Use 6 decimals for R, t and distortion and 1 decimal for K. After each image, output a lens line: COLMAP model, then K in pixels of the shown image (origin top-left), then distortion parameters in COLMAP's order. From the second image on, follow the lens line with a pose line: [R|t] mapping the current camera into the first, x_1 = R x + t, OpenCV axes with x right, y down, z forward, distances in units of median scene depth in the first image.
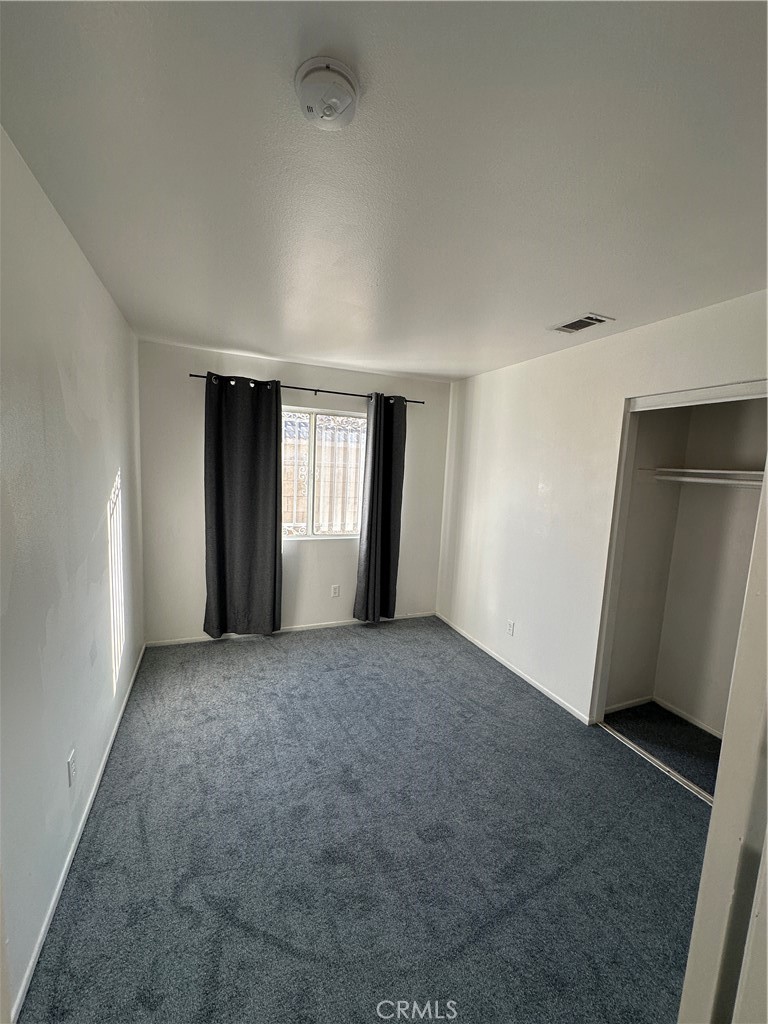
lens RADIAL K [[410.3, 0, 389.3], [0, 410.3, 511.5], [0, 0, 1]] dist [-0.002603, 0.000575]
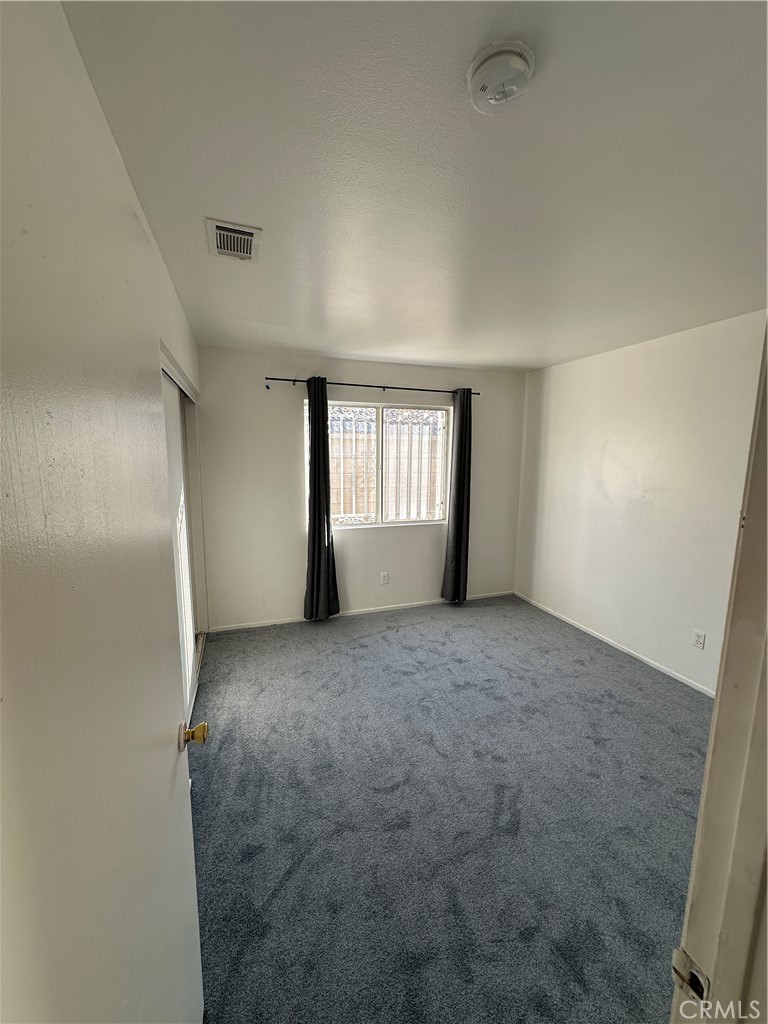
lens RADIAL K [[410.3, 0, 380.5], [0, 410.3, 512.3], [0, 0, 1]] dist [-0.002603, 0.000575]
pose [[0.997764, -0.026444, -0.061384, -0.127989], [0.027958, 0.999323, 0.023932, 0.003126], [0.060709, -0.025595, 0.997827, -0.065962]]
